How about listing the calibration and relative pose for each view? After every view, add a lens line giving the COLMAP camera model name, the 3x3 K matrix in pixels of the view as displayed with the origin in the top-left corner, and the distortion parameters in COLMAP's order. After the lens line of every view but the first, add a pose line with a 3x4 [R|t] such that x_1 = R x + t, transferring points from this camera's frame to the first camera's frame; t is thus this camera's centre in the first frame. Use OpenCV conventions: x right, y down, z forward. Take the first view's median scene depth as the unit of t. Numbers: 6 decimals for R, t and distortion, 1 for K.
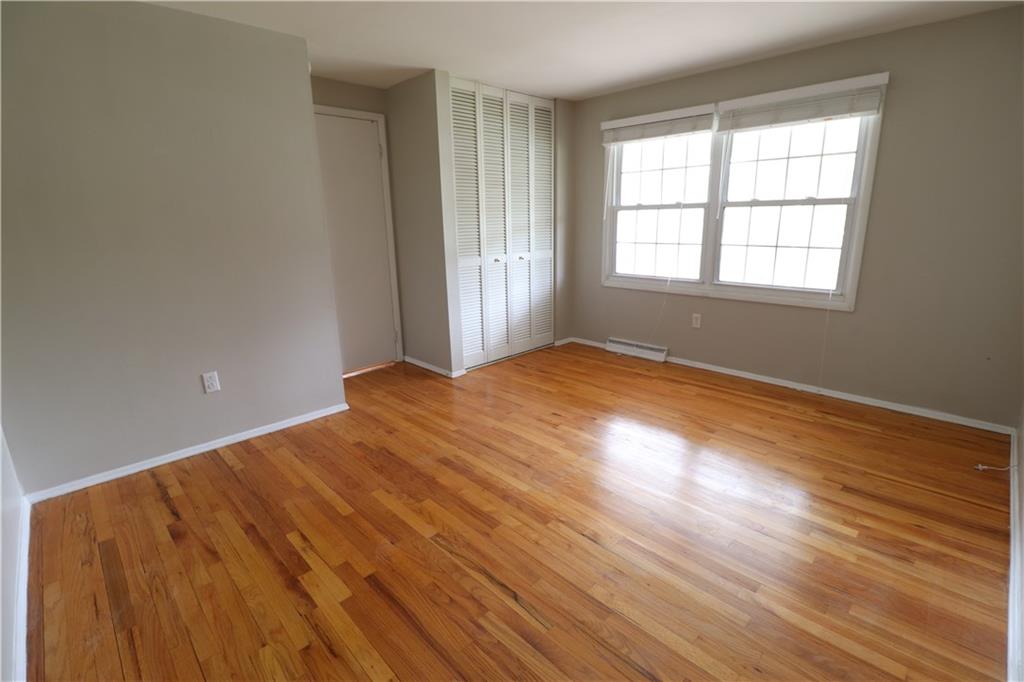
lens RADIAL K [[471.6, 0, 517.5], [0, 471.6, 335.6], [0, 0, 1]] dist [-0.007058, -0.005956]
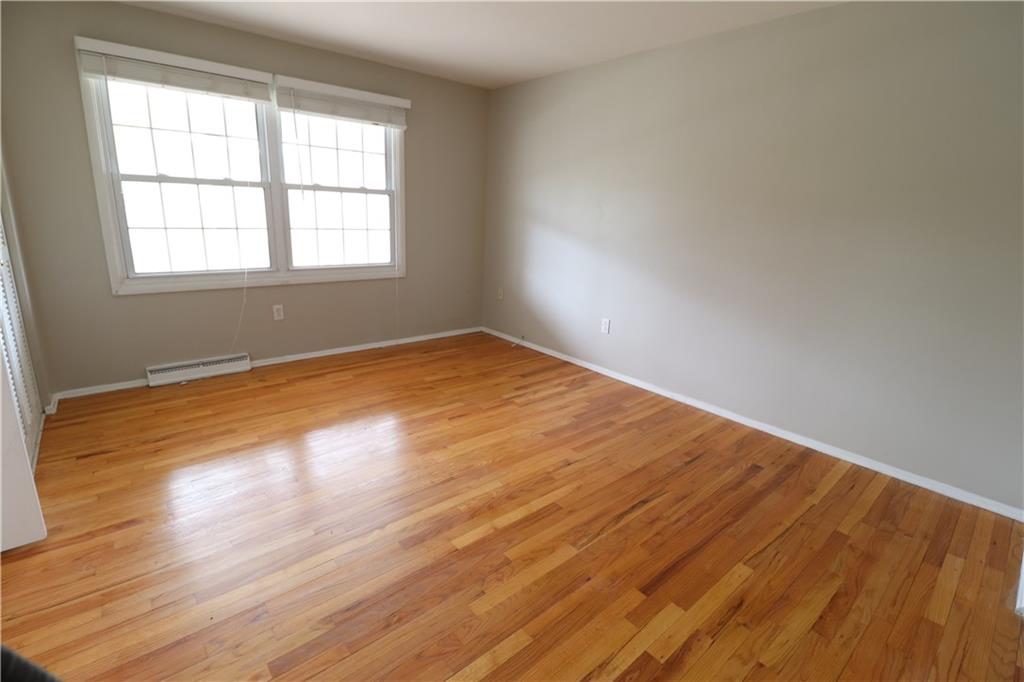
lens RADIAL K [[471.6, 0, 513.6], [0, 471.6, 333.1], [0, 0, 1]] dist [-0.007058, -0.005956]
pose [[0.071375, -0.231150, 0.970297, -0.677921], [0.198051, 0.956693, 0.213341, -0.137218], [-0.977590, 0.176941, 0.114063, 0.641579]]
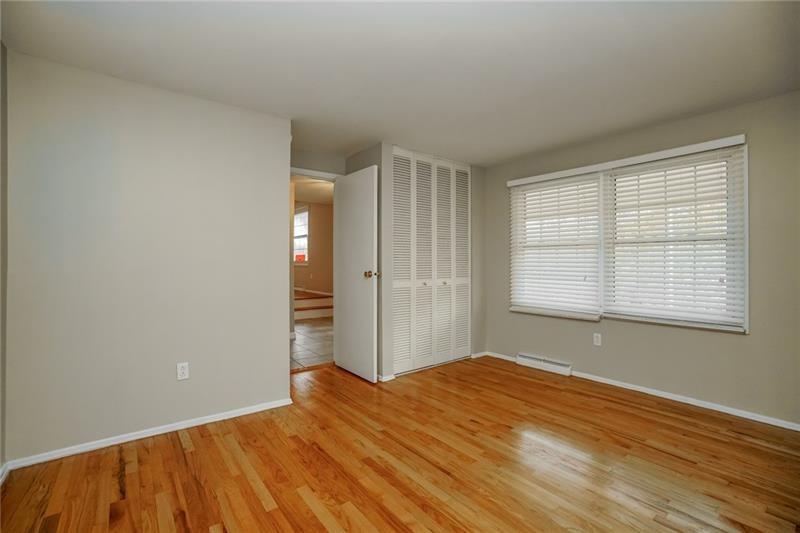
lens RADIAL K [[352.1, 0, 398.5], [0, 352.1, 258.0], [0, 0, 1]] dist [-0.047546, 0.011216]
pose [[0.992603, 0.014064, -0.120585, 0.000329], [-0.044568, 0.966130, -0.254179, 0.017221], [0.112925, 0.257673, 0.959610, 0.123761]]
